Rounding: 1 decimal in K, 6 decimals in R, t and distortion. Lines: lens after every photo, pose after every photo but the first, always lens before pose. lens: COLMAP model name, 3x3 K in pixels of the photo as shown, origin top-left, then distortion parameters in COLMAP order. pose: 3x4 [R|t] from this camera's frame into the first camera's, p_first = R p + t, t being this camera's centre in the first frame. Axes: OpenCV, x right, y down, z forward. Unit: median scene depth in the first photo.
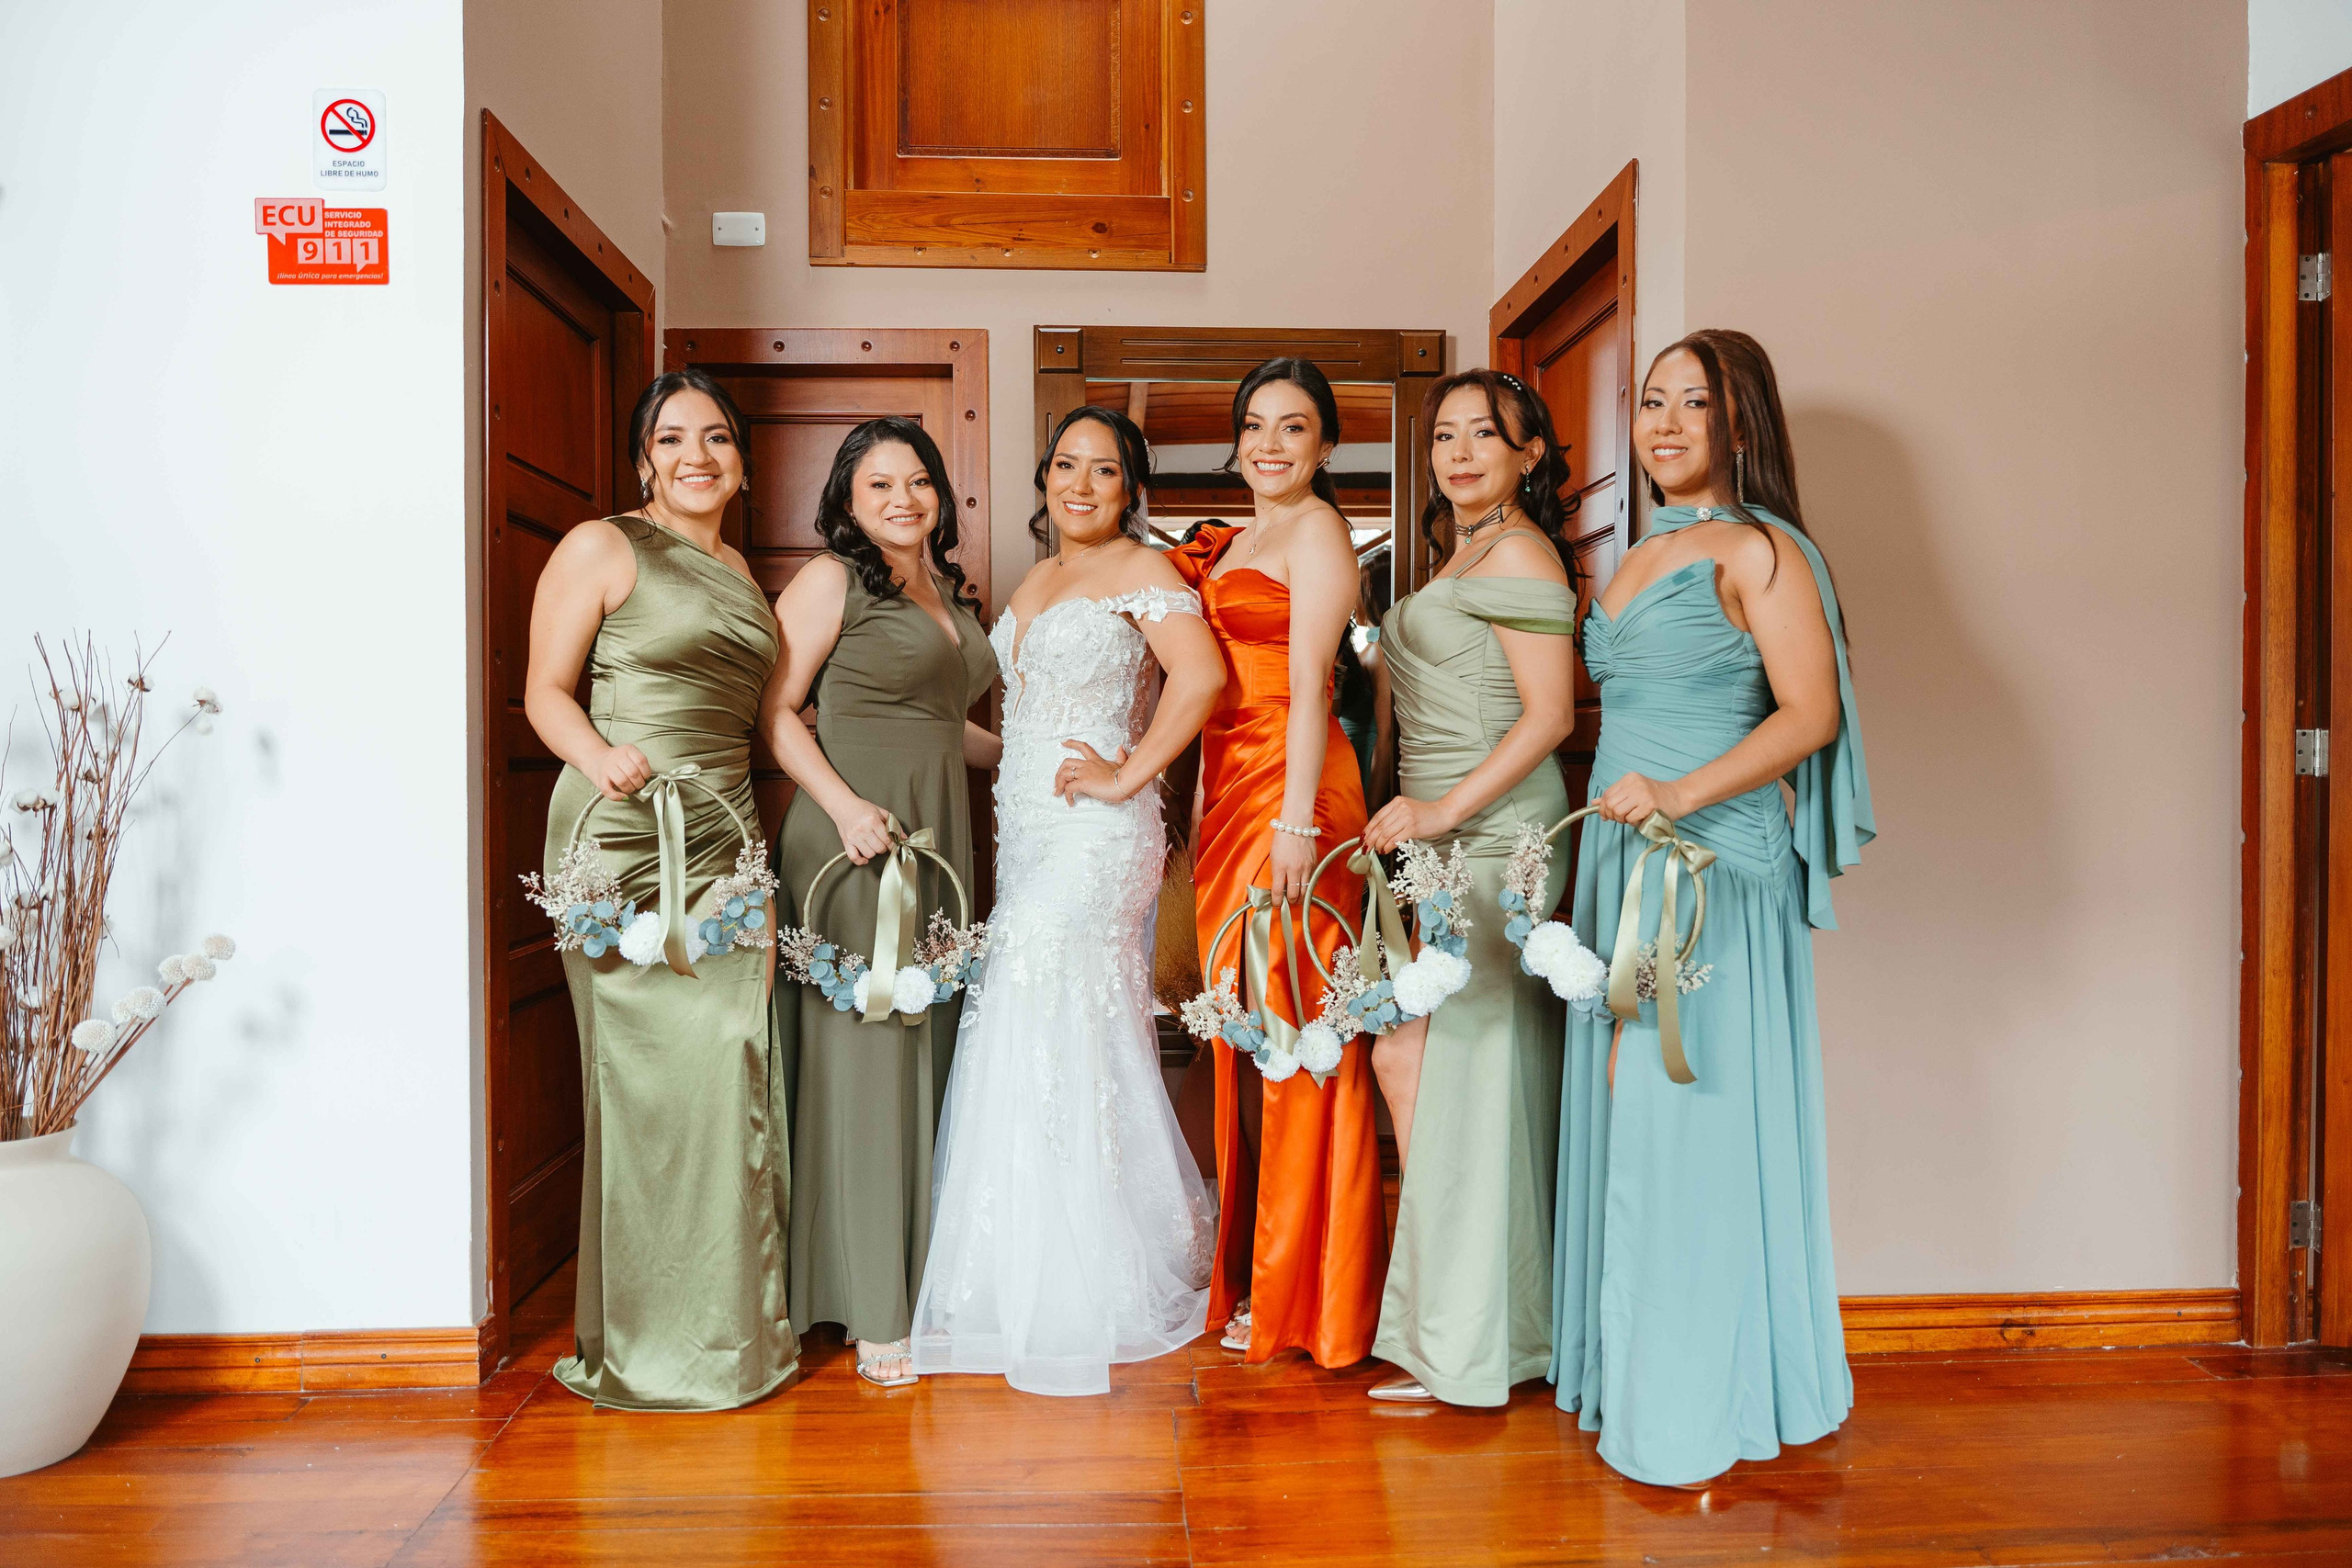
lens RADIAL K [[1536.7, 0, 1175.3], [0, 1536.7, 794.3], [0, 0, 1]] dist [-0.002284, -0.008039]
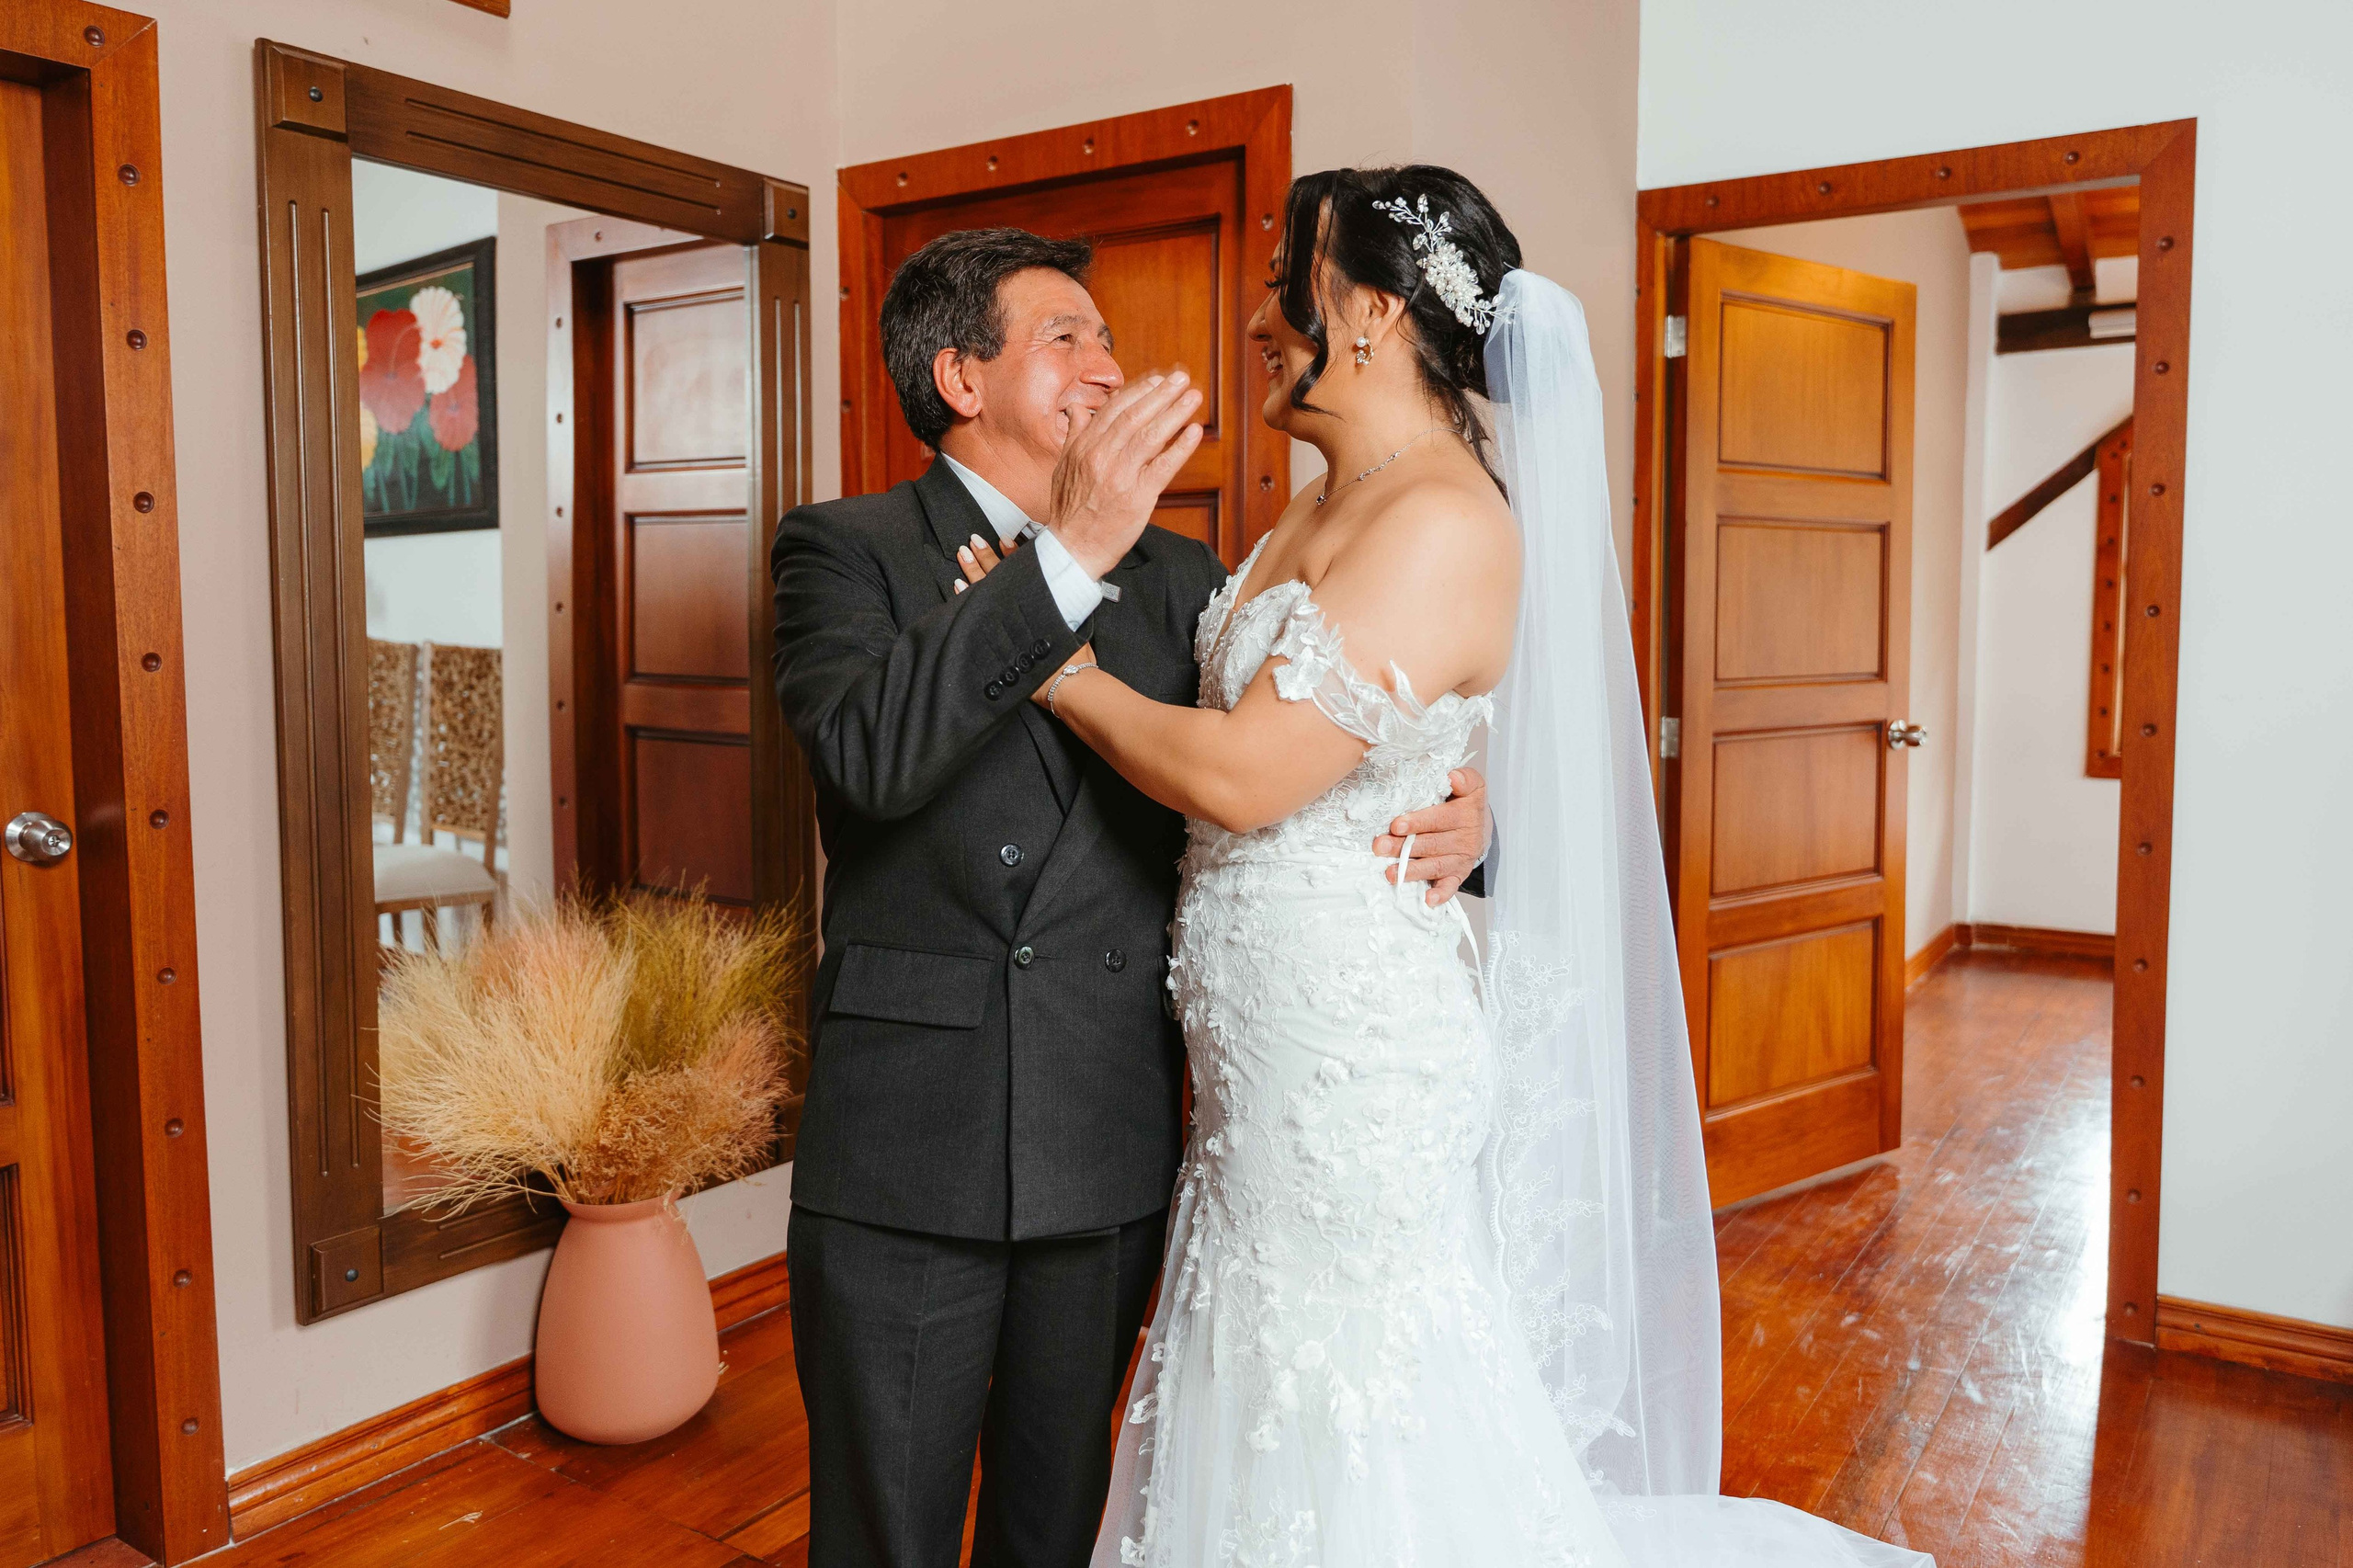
lens RADIAL K [[1718.1, 0, 1175.8], [0, 1718.1, 743.3], [0, 0, 1]] dist [0.005443, -0.014264]
pose [[0.605510, -0.060221, 0.793556, -0.557628], [0.021524, 0.998007, 0.059313, -0.107460], [-0.795547, -0.018834, 0.605600, 0.481941]]
